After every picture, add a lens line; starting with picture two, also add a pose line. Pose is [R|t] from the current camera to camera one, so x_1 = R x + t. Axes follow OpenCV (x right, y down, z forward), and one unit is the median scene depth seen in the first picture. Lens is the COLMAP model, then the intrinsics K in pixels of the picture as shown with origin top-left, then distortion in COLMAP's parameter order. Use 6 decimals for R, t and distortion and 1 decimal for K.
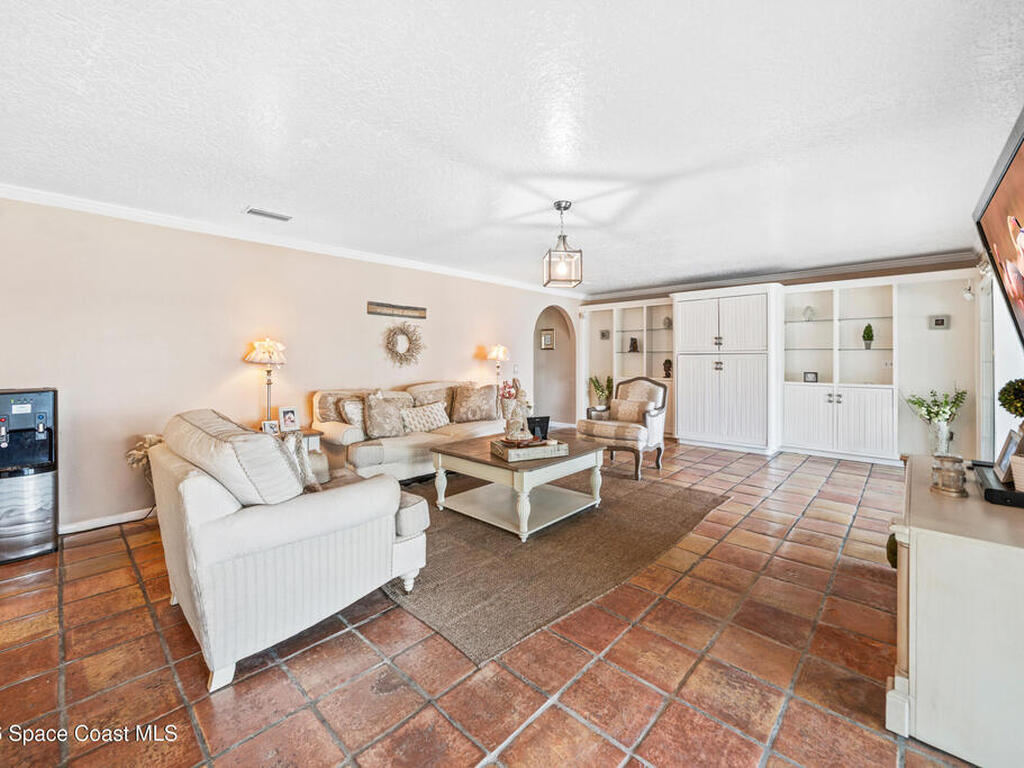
lens RADIAL K [[419.7, 0, 519.5], [0, 419.7, 360.8], [0, 0, 1]] dist [-0.001906, -0.000118]
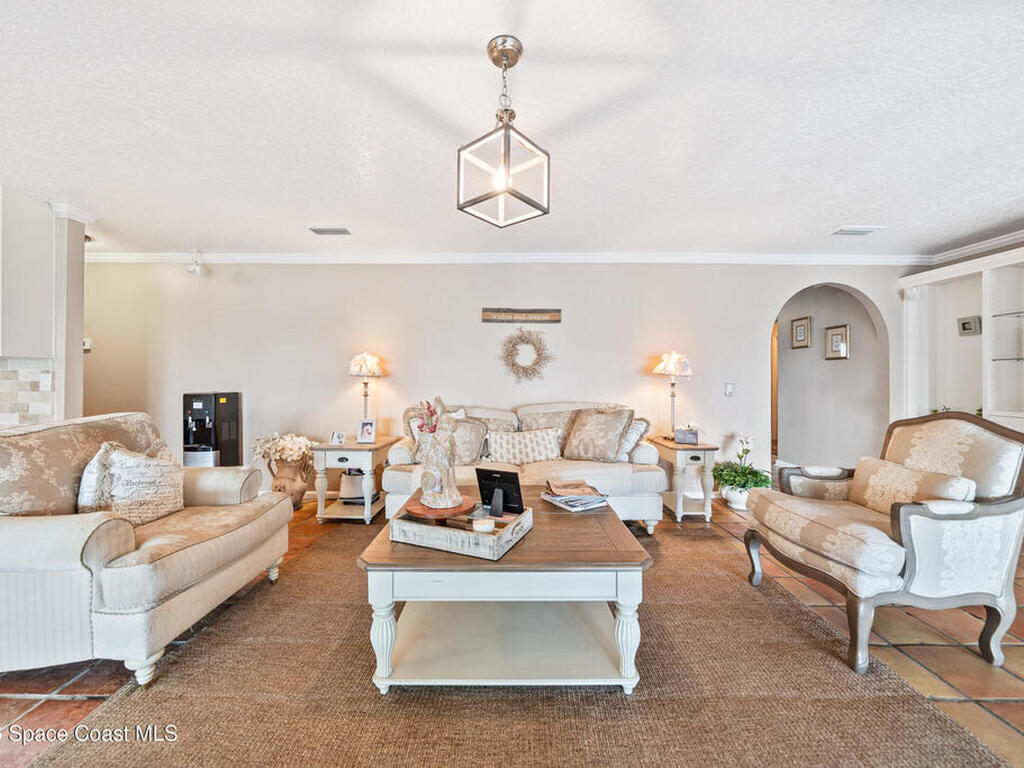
lens RADIAL K [[405.5, 0, 511.2], [0, 405.5, 379.0], [0, 0, 1]] dist [-0.003632, -0.000670]
pose [[0.682980, 0.001162, -0.730436, 0.300079], [-0.007075, 0.999962, -0.005025, 0.012501], [0.730402, 0.008600, 0.682963, 0.444003]]
